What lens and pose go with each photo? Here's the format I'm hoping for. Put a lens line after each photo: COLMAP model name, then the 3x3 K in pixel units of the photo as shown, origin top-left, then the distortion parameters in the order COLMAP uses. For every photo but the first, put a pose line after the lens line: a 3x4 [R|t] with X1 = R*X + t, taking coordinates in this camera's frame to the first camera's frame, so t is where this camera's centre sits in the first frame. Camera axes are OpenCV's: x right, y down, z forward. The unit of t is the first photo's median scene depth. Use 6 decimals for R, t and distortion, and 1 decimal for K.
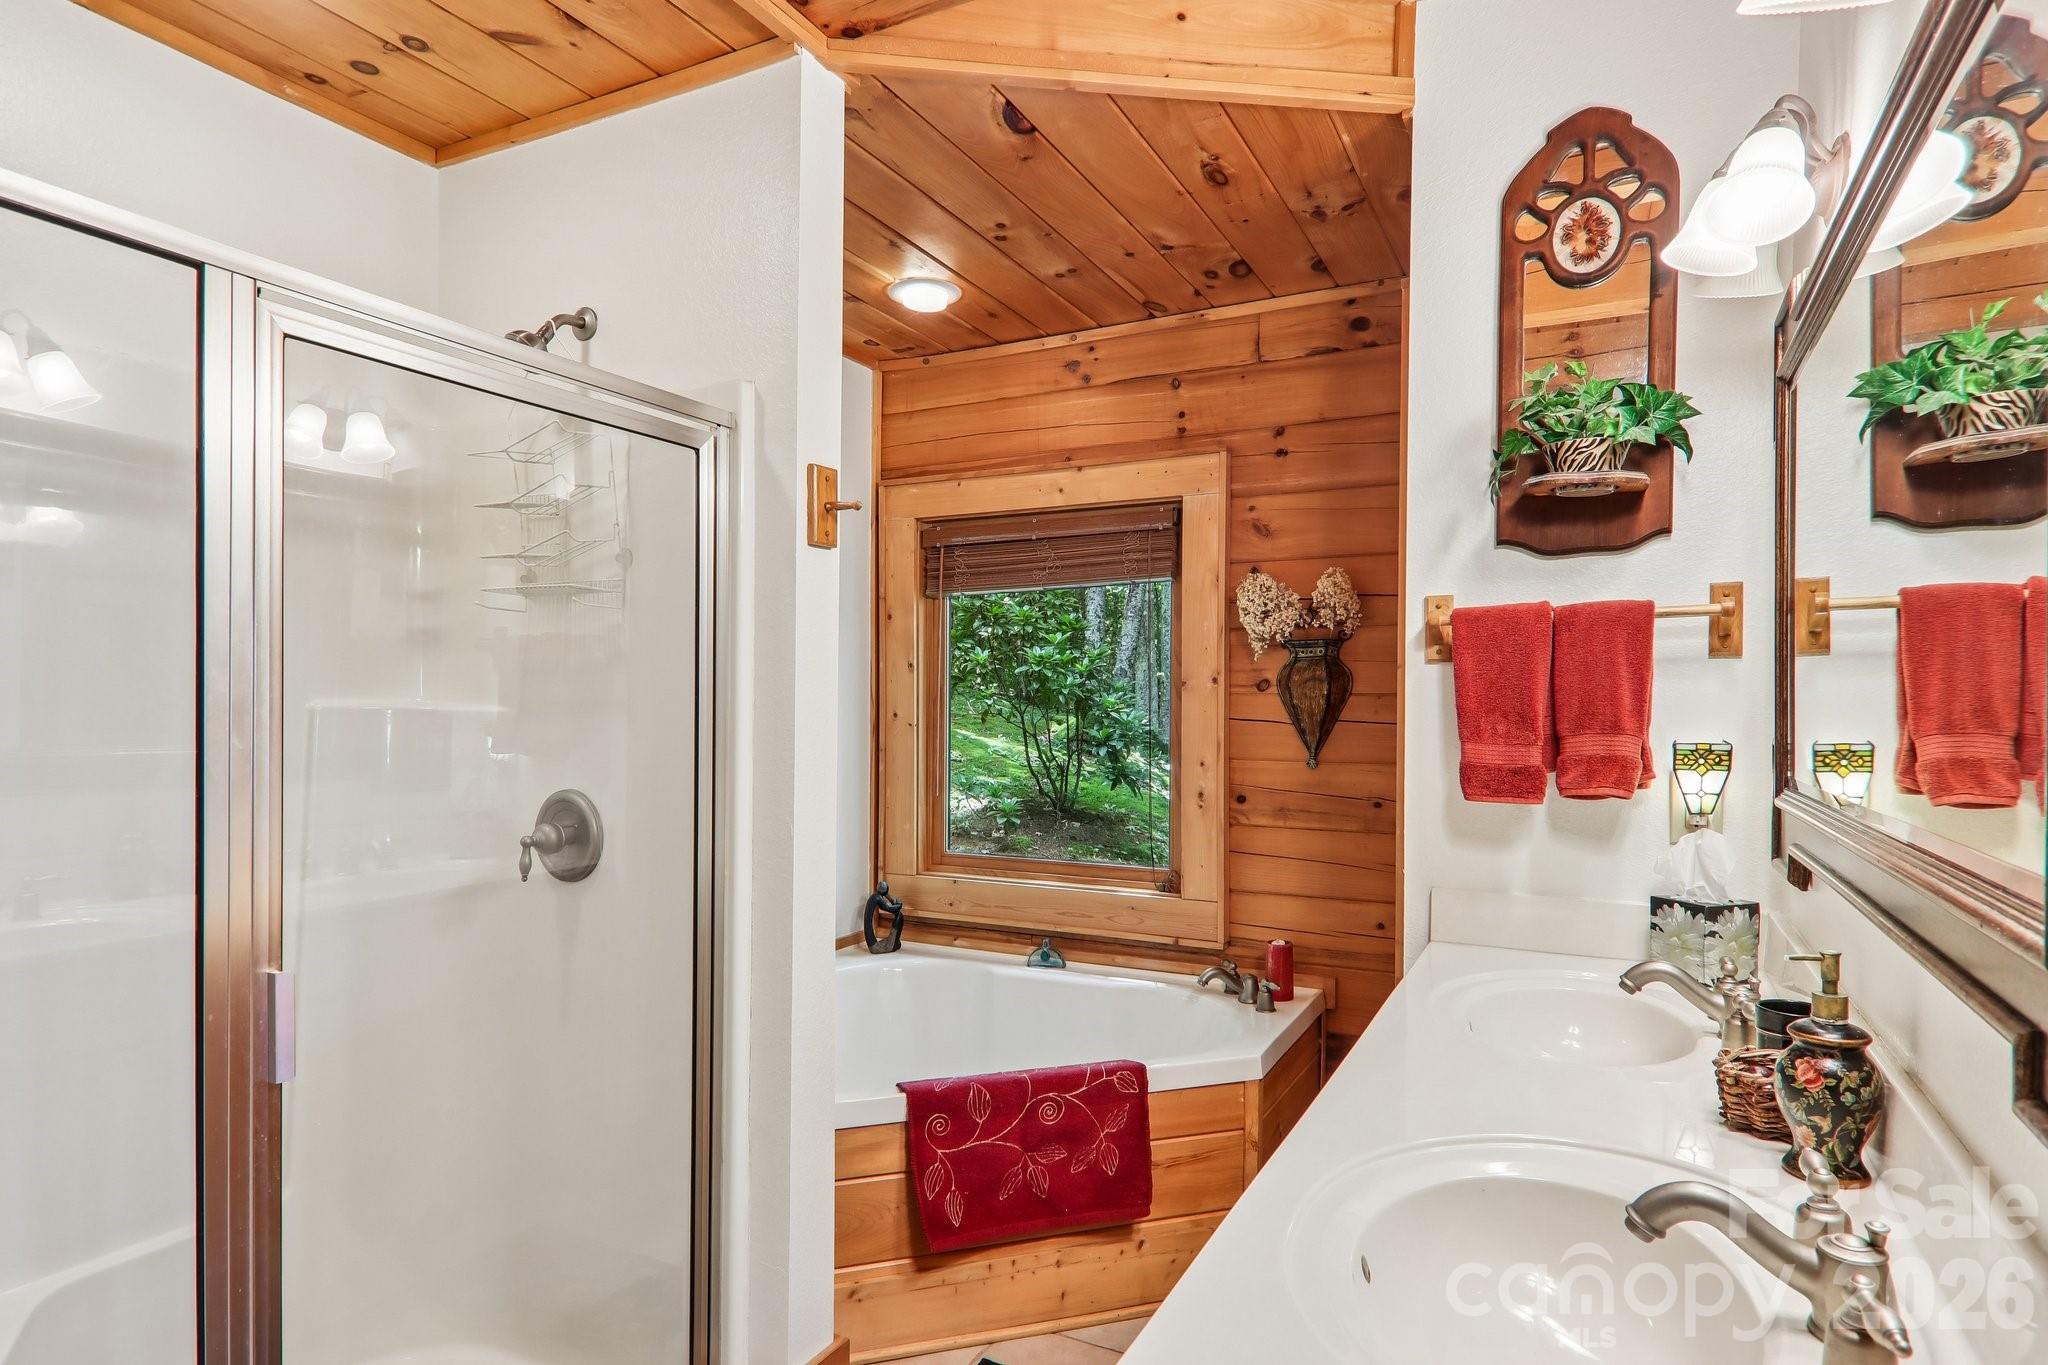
lens RADIAL K [[1140.8, 0, 1022.9], [0, 1140.8, 695.8], [0, 0, 1]] dist [0.008637, -0.018784]
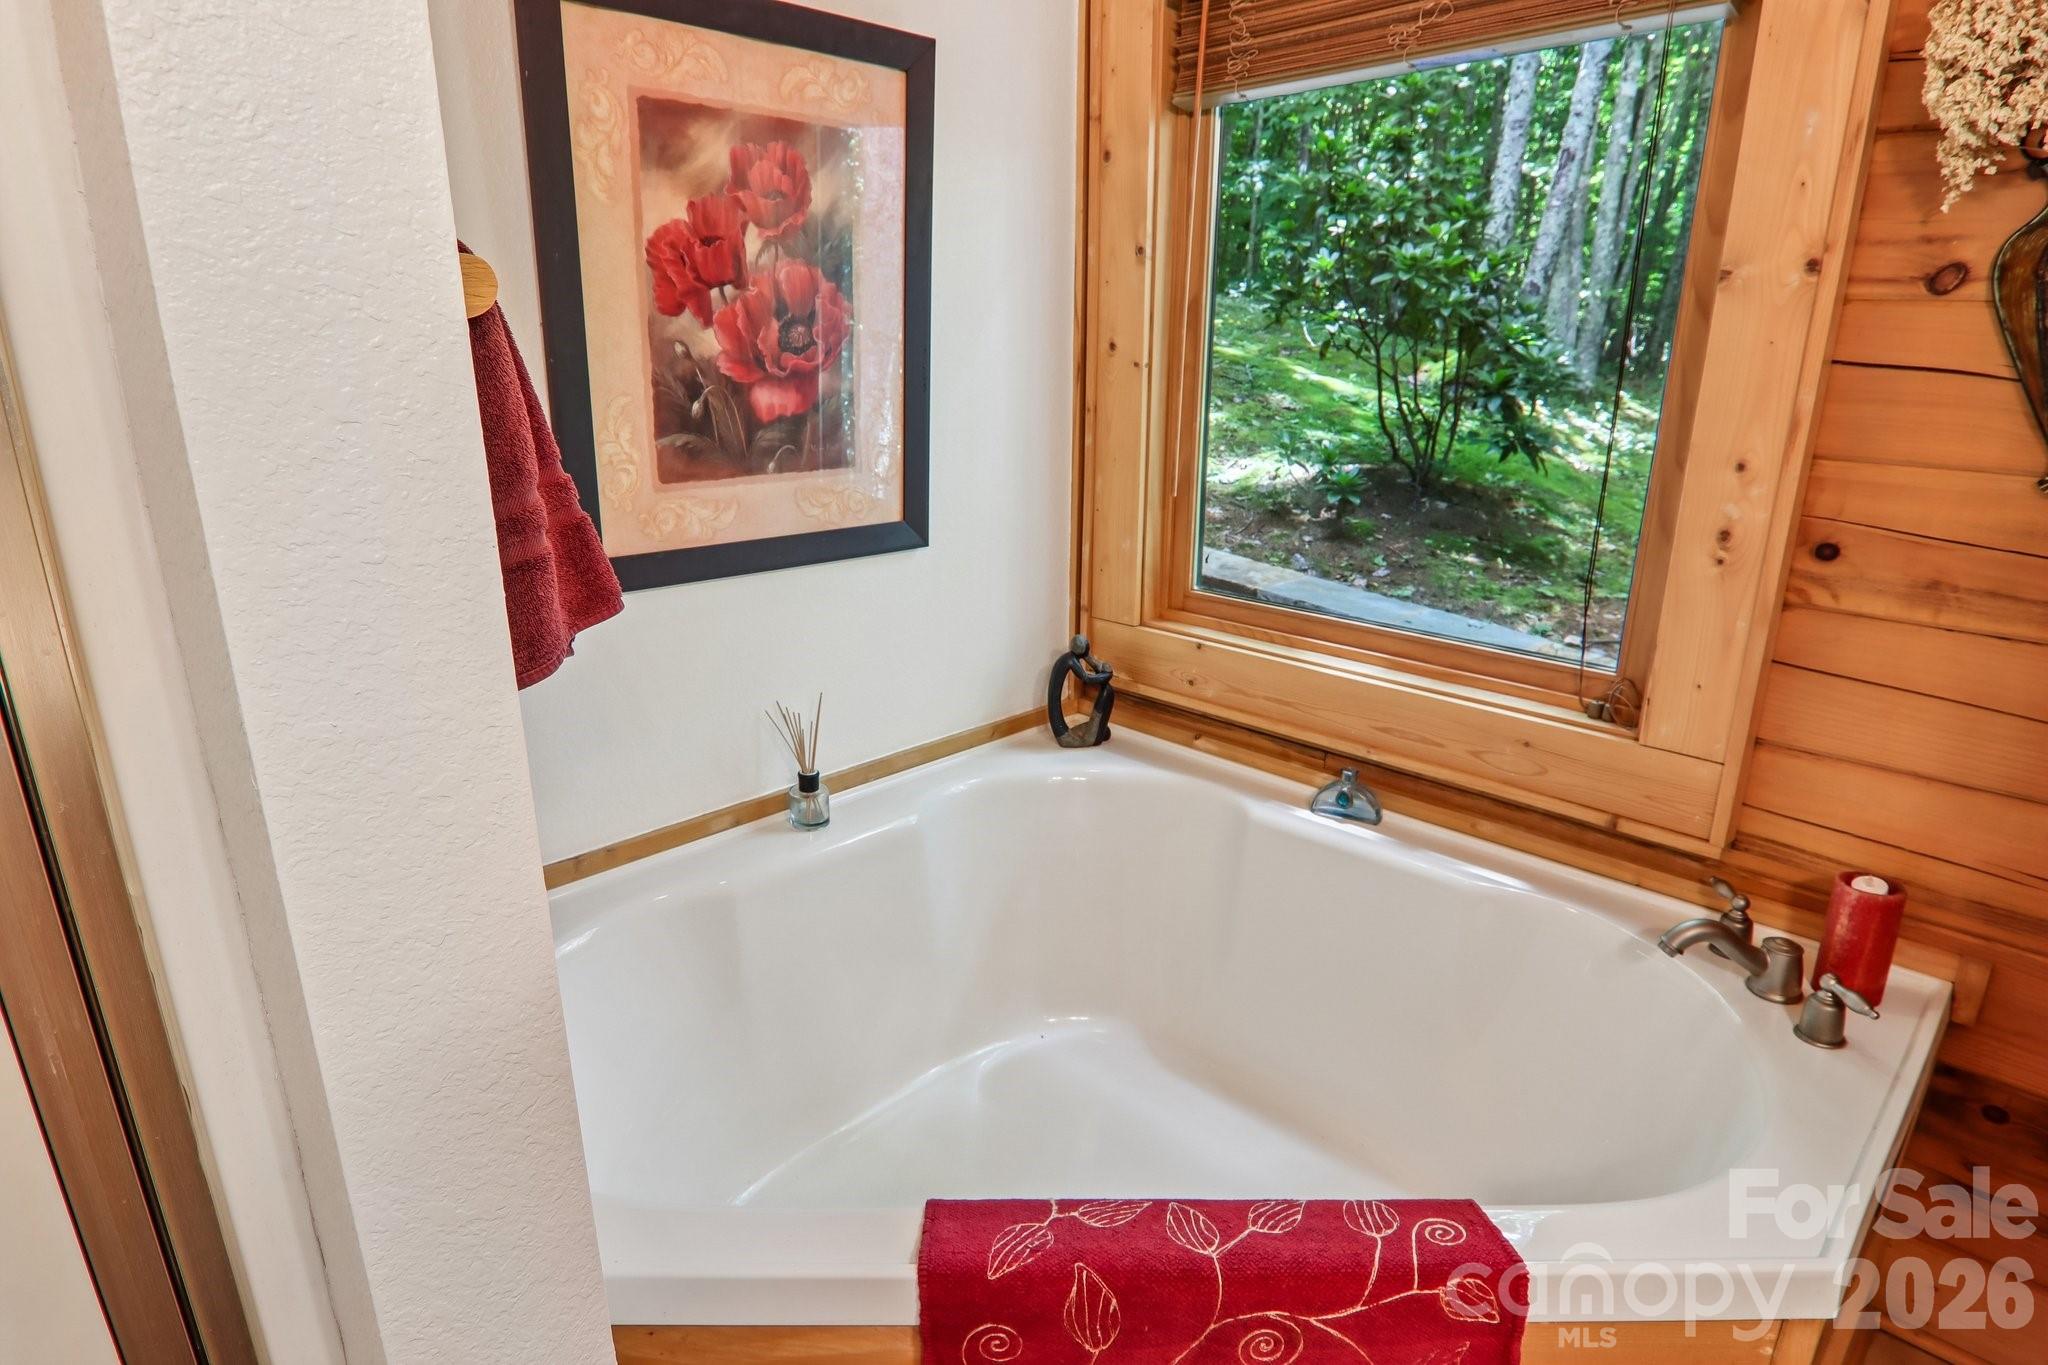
lens RADIAL K [[1140.8, 0, 1029.6], [0, 1140.8, 683.5], [0, 0, 1]] dist [0.008637, -0.018784]
pose [[0.954796, 0.091421, -0.282854, 0.023368], [-0.002557, 0.954025, 0.299717, 0.006867], [0.297250, -0.285445, 0.911133, 0.426089]]
